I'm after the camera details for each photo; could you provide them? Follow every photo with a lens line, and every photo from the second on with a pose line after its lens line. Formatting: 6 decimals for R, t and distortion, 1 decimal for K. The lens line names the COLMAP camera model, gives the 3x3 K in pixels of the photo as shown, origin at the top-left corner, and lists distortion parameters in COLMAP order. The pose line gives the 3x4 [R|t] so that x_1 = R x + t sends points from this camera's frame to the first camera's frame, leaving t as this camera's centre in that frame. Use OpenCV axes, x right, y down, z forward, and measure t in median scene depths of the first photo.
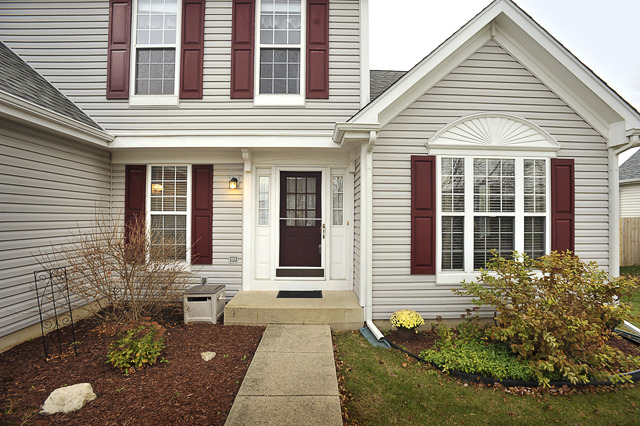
lens RADIAL K [[310.8, 0, 320.0], [0, 310.8, 213.0], [0, 0, 1]] dist [-0.037225, 0.000769]
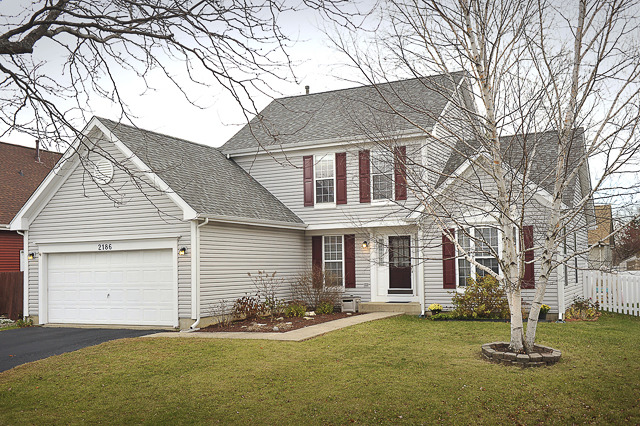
lens RADIAL K [[667.7, 0, 320.0], [0, 667.7, 213.0], [0, 0, 1]] dist [-0.000987, 0.000261]
pose [[0.891814, -0.057123, -0.448781, 1.314869], [0.027280, 0.996981, -0.072690, 0.002839], [0.451578, 0.052583, 0.890681, -2.753795]]
